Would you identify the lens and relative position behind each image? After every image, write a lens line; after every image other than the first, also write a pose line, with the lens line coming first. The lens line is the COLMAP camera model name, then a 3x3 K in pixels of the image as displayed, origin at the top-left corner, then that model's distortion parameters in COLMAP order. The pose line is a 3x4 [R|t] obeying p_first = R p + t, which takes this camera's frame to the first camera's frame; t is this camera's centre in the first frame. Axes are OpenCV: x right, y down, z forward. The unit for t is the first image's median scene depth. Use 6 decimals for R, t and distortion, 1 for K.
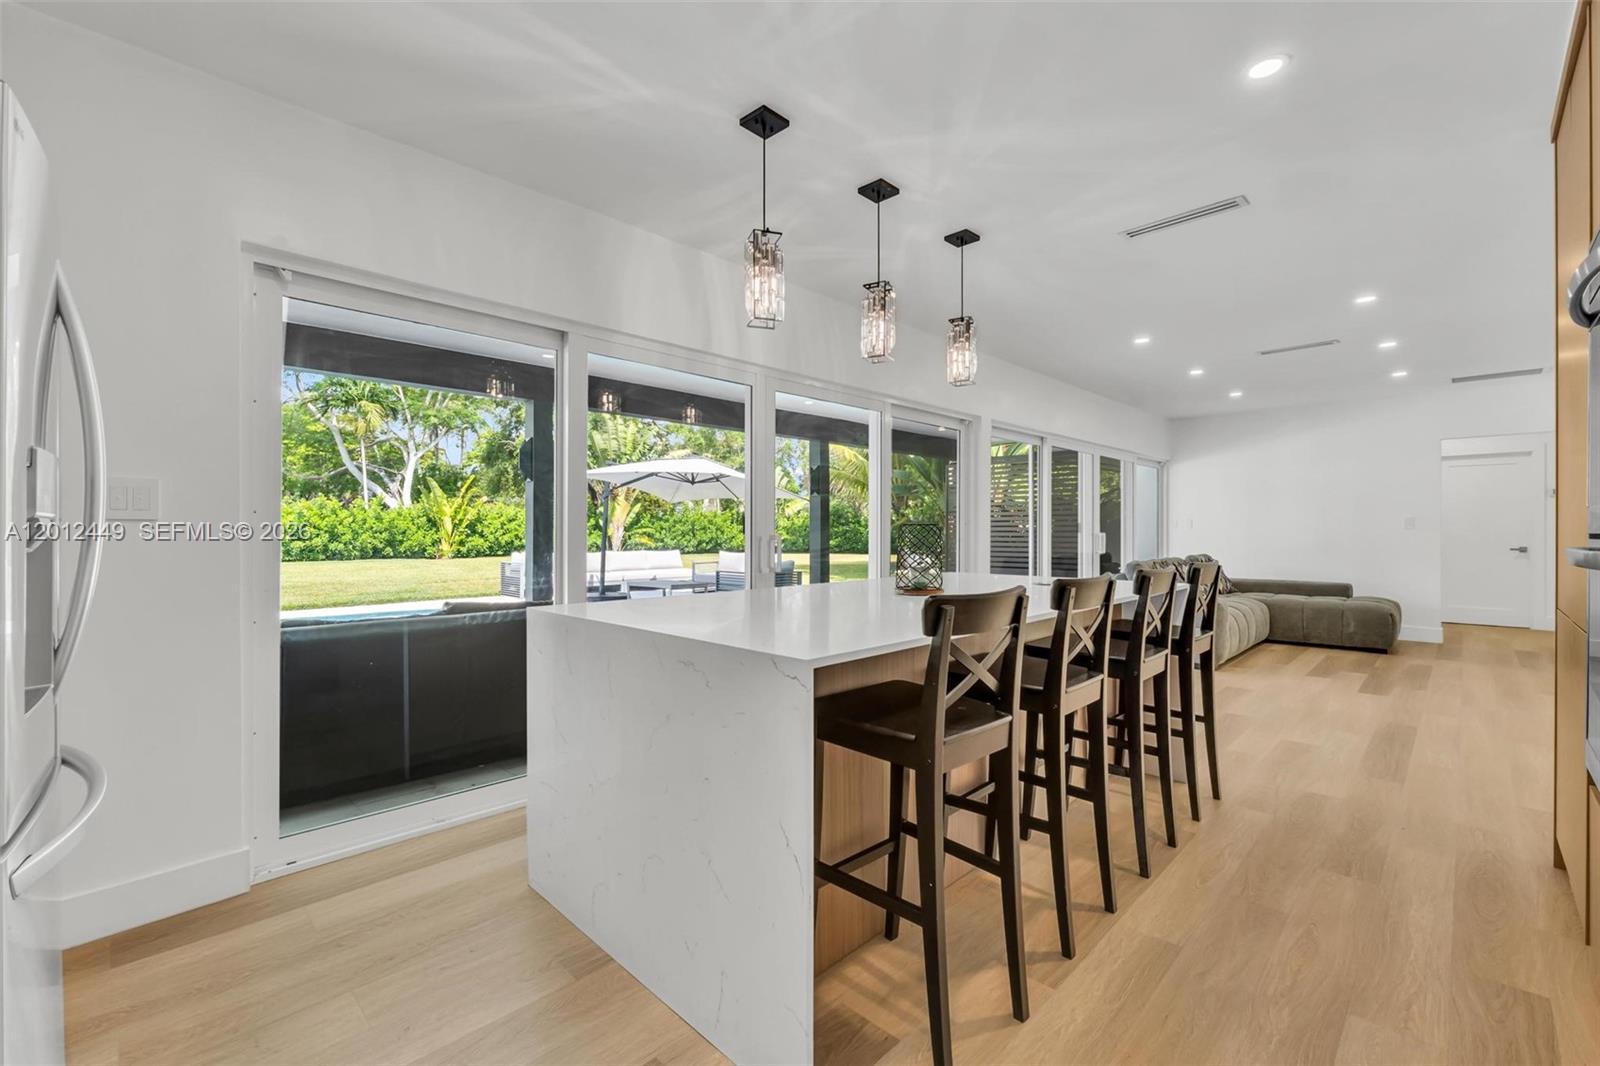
lens RADIAL K [[675.5, 0, 805.2], [0, 675.5, 533.9], [0, 0, 1]] dist [-0.006913, -0.000563]
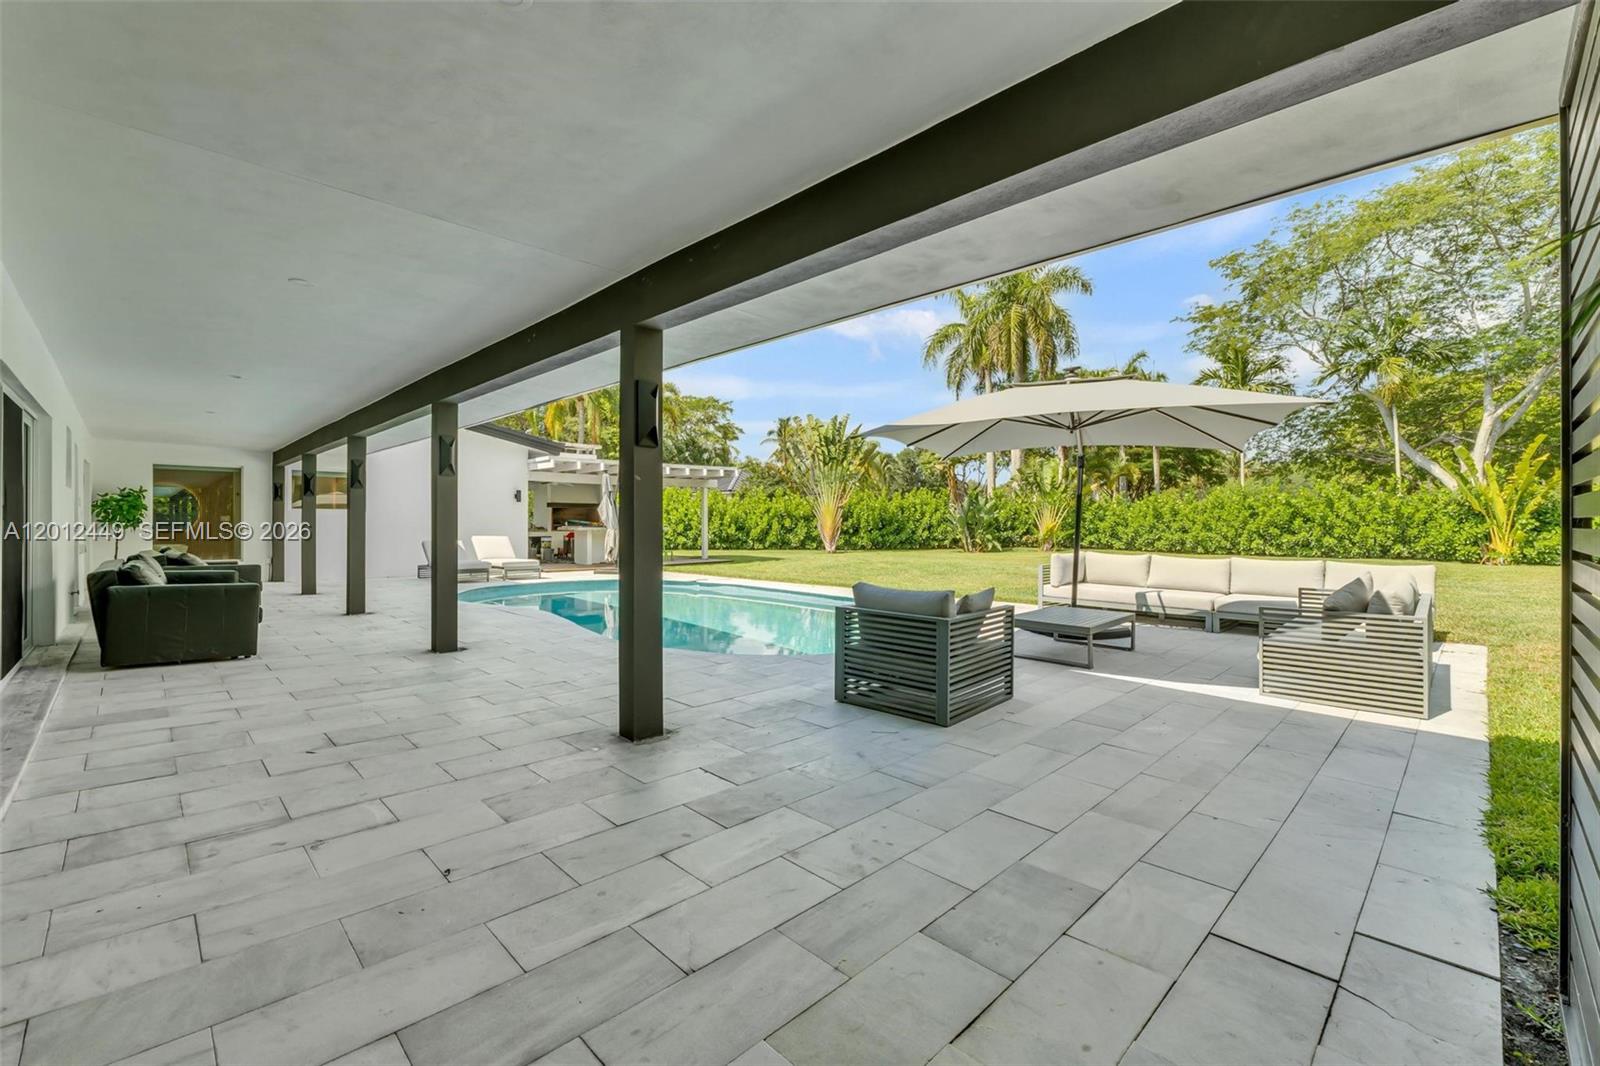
lens RADIAL K [[675.5, 0, 805.2], [0, 675.5, 533.9], [0, 0, 1]] dist [-0.006913, -0.000563]
pose [[-0.033754, 0.013752, -0.999336, 0.154637], [-0.005755, 0.999886, 0.013954, 0.000990], [0.999414, 0.006222, -0.033671, 0.330354]]
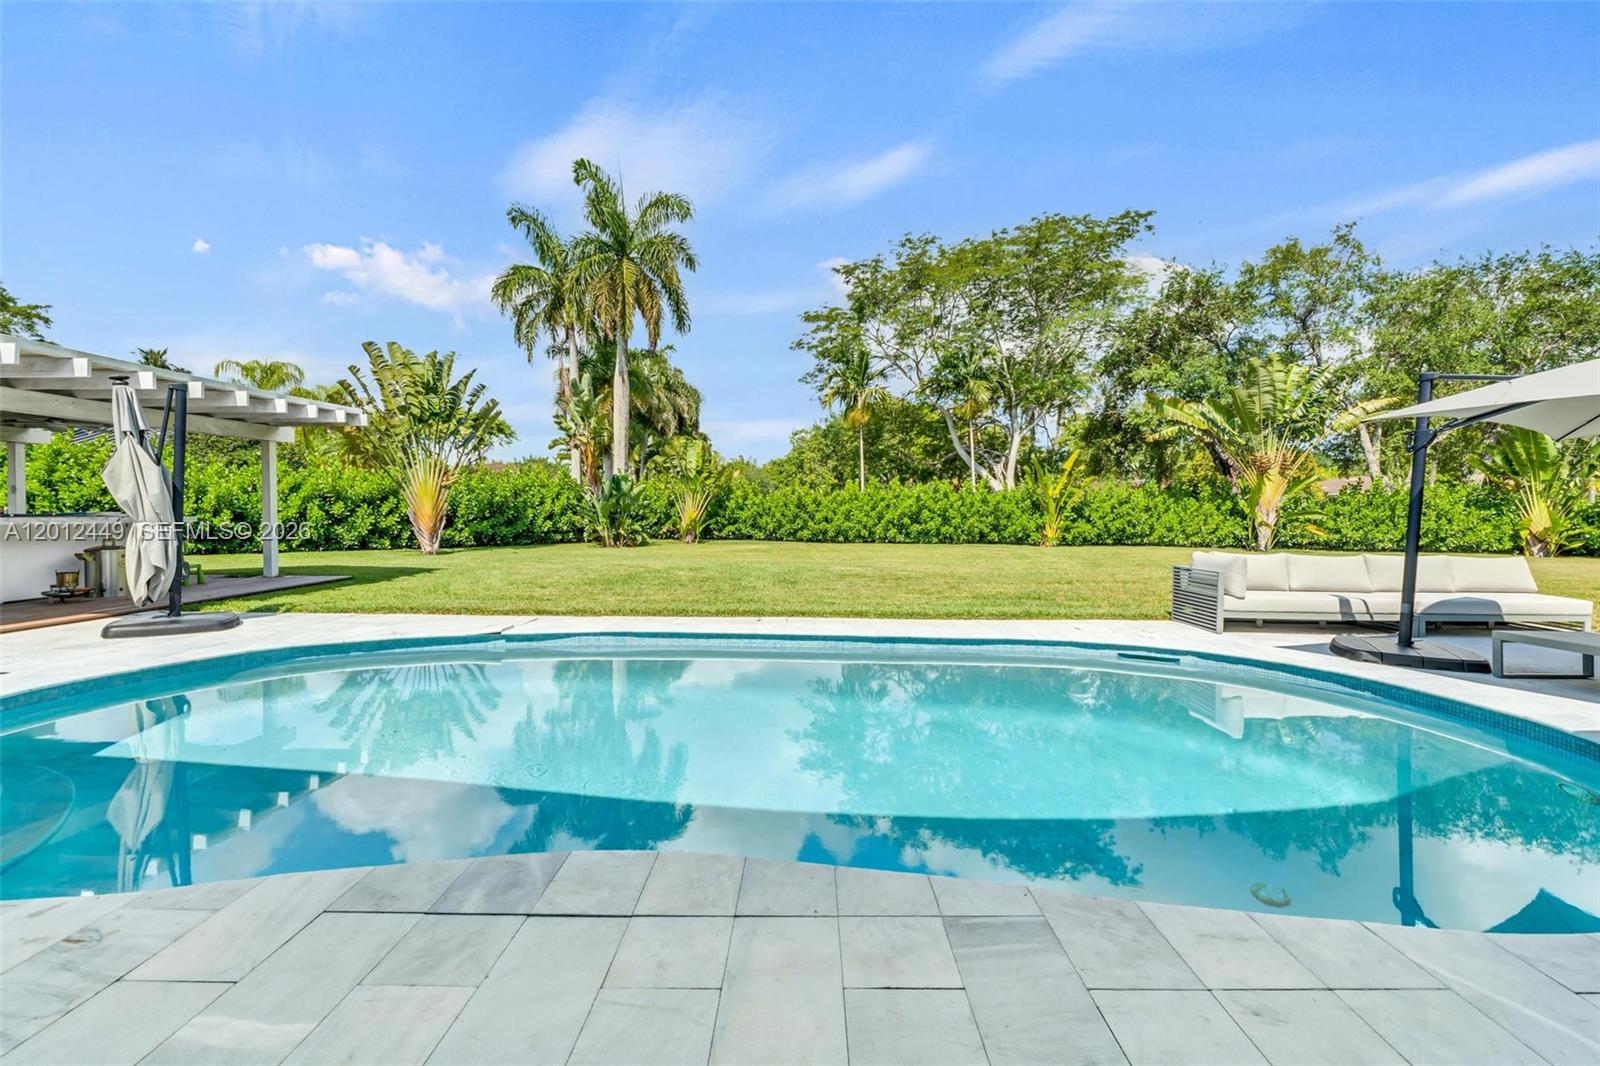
lens RADIAL K [[675.5, 0, 805.2], [0, 675.5, 533.9], [0, 0, 1]] dist [-0.006913, -0.000563]
pose [[0.686304, 0.026862, -0.726818, -0.101631], [-0.011757, 0.999597, 0.025841, 0.001026], [0.727219, -0.009189, 0.686344, 0.142960]]
